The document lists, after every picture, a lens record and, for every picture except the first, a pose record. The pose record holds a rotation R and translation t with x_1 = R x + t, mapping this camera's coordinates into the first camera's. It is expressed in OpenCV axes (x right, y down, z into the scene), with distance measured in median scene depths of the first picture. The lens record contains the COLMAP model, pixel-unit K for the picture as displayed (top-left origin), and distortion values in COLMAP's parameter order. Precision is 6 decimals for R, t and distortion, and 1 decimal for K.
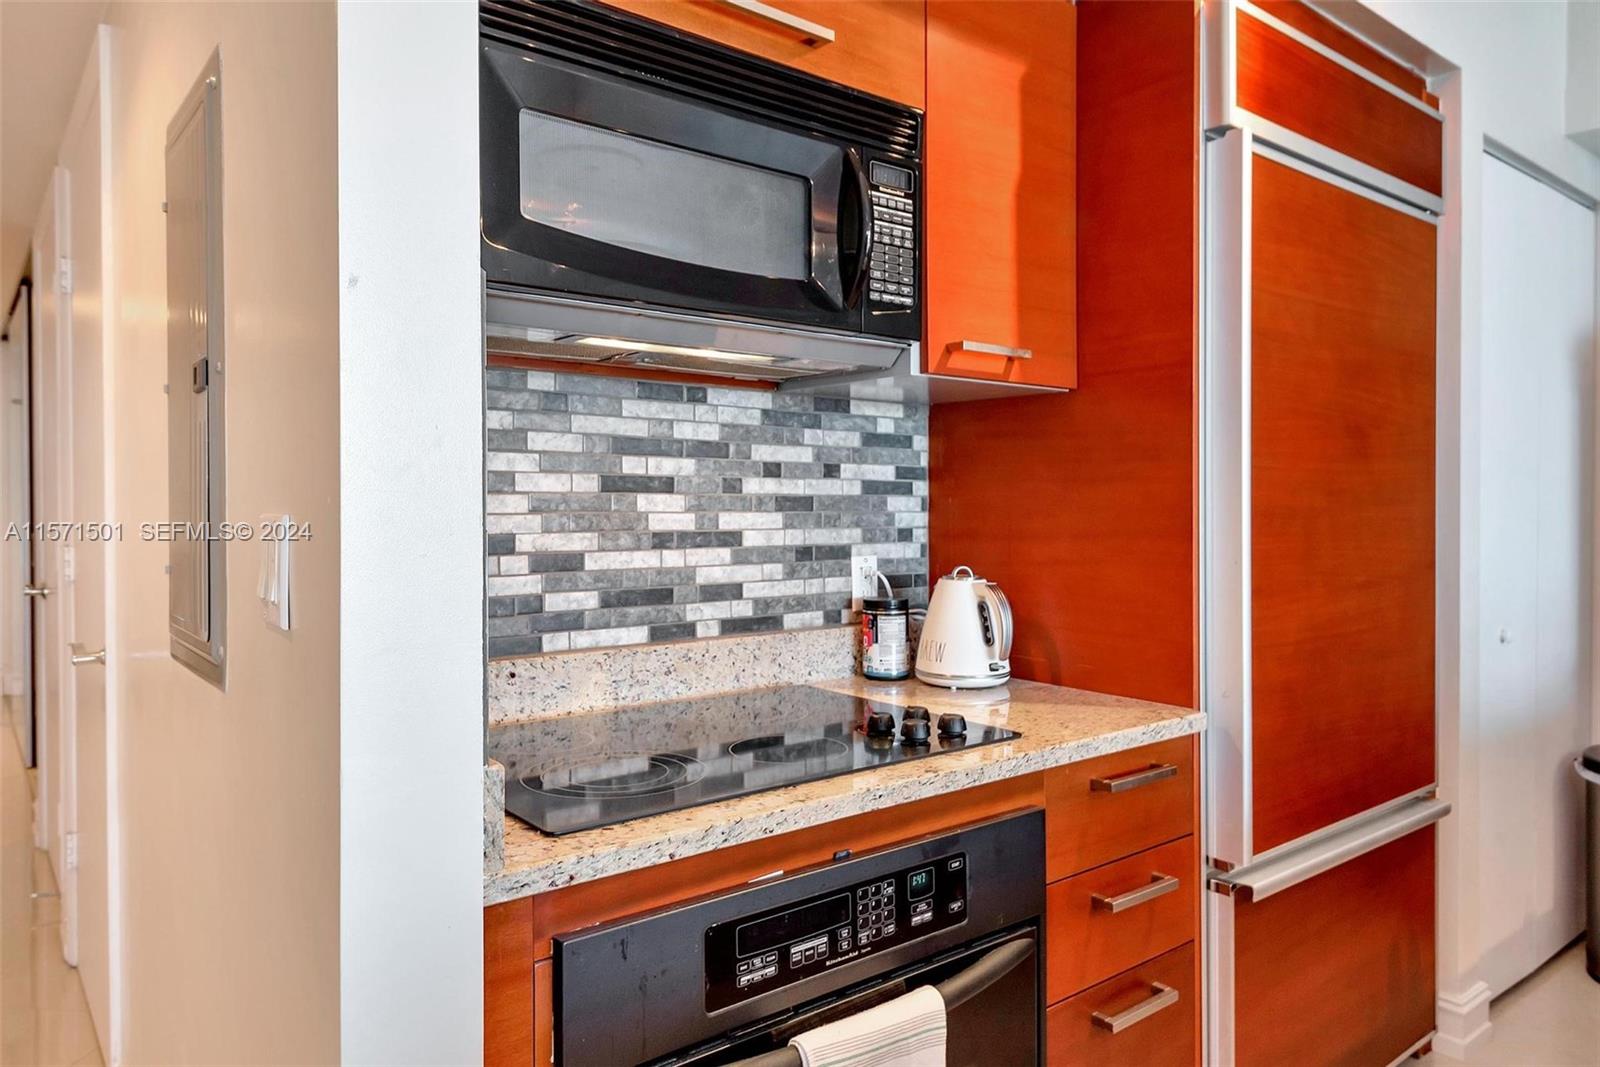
lens RADIAL K [[1053.3, 0, 800.0], [0, 1053.3, 533.5], [0, 0, 1]] dist [0.003537, 0.000413]
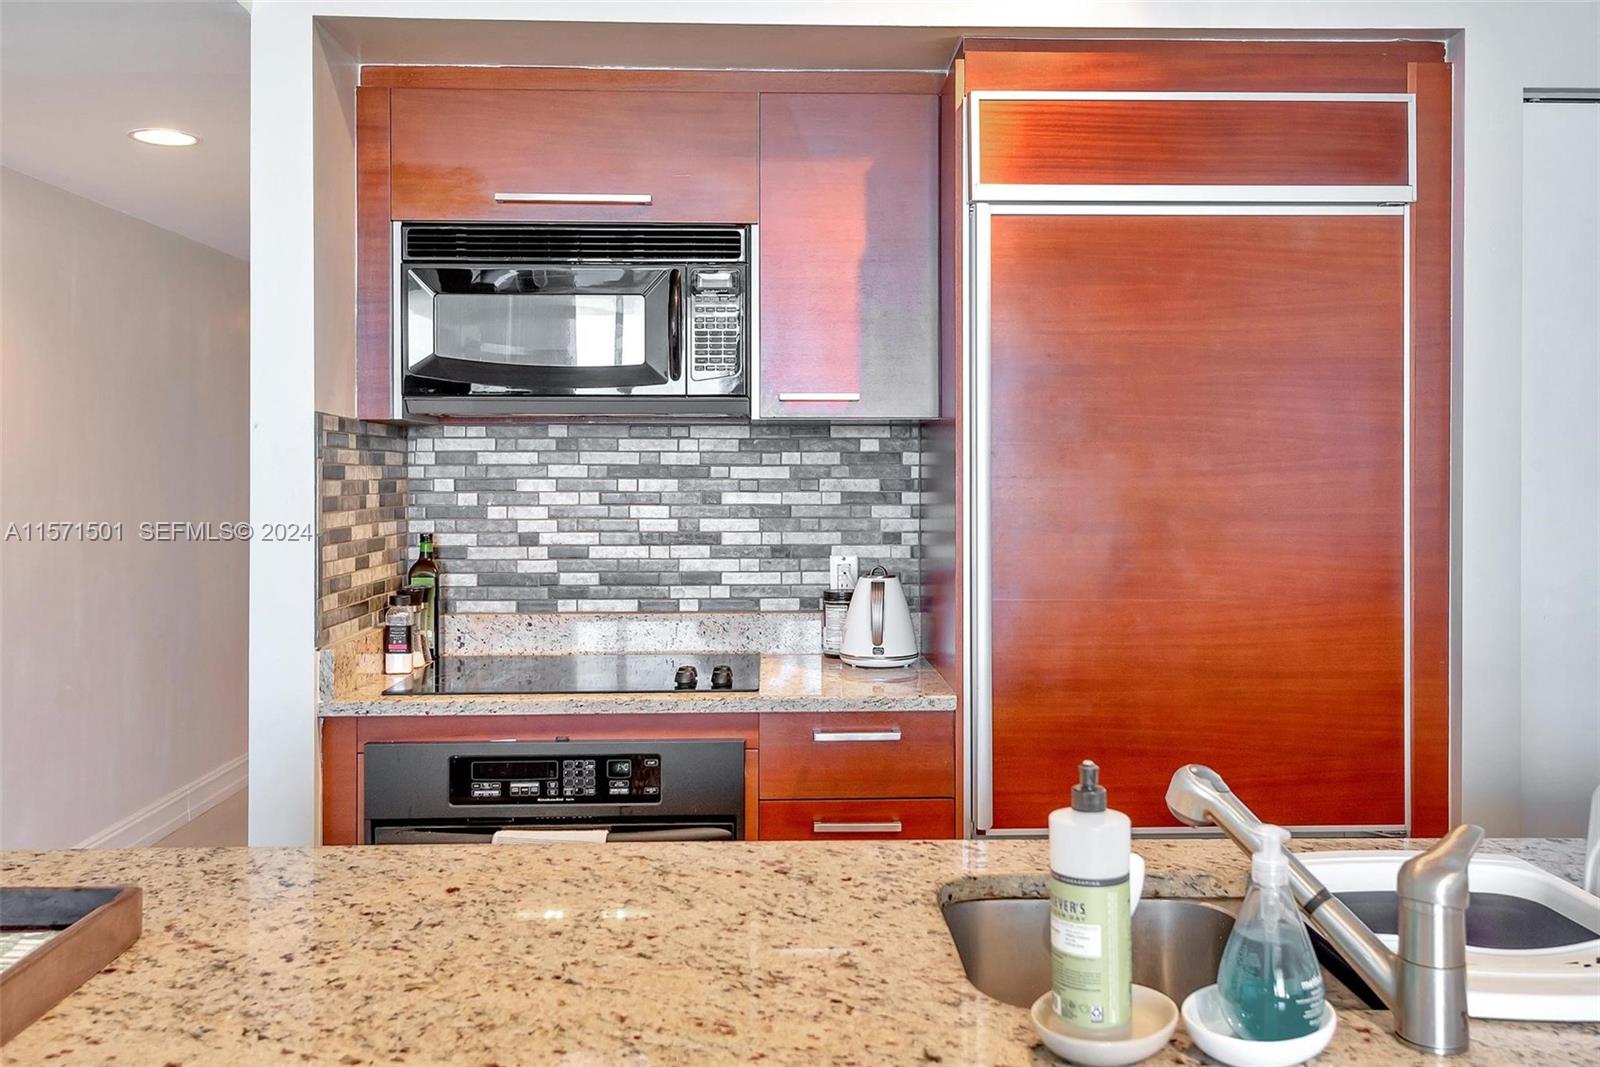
lens RADIAL K [[1360.2, 0, 799.7], [0, 1360.2, 487.6], [0, 0, 1]] dist [-0.009576, 0.009643]
pose [[0.799982, 0.001938, -0.600020, 1.073107], [-0.013732, 0.999792, -0.015079, -0.035532], [0.599866, 0.020303, 0.799843, -0.306967]]
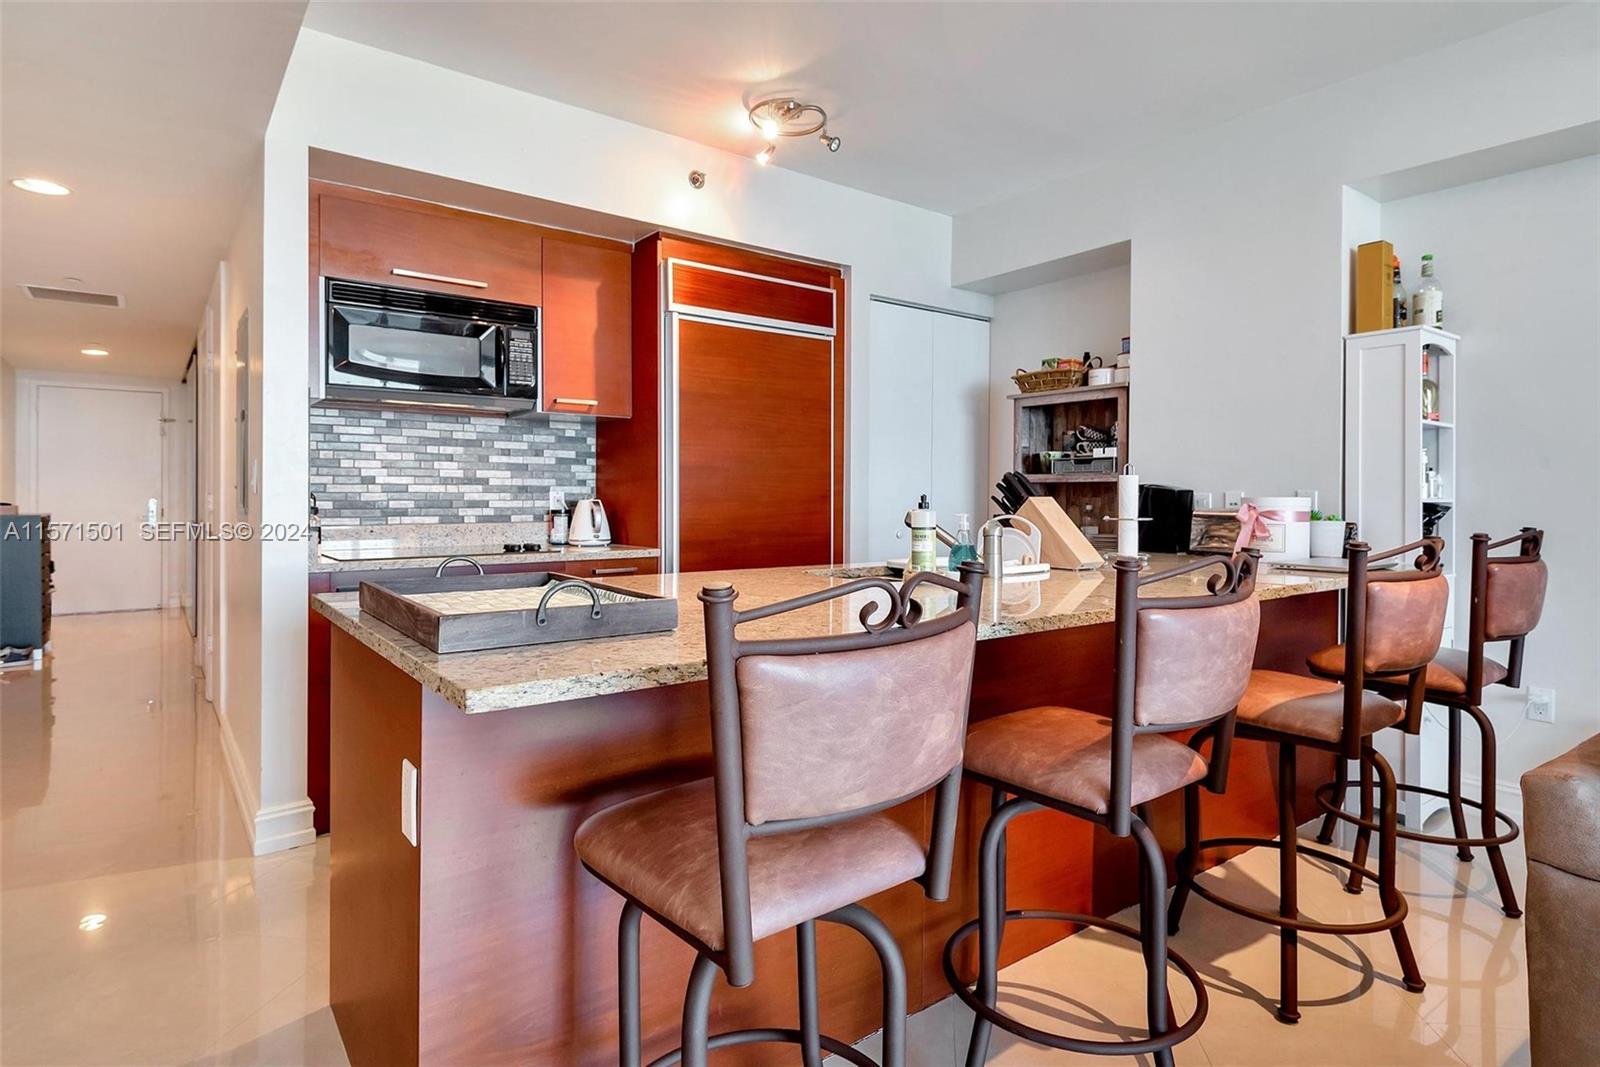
lens RADIAL K [[865.7, 0, 822.8], [0, 865.7, 506.9], [0, 0, 1]] dist [0.001982, -0.012915]
pose [[0.999927, -0.001044, -0.012015, 0.727105], [0.000811, 0.999812, -0.019367, 0.101396], [0.012033, 0.019356, 0.999740, -0.927156]]
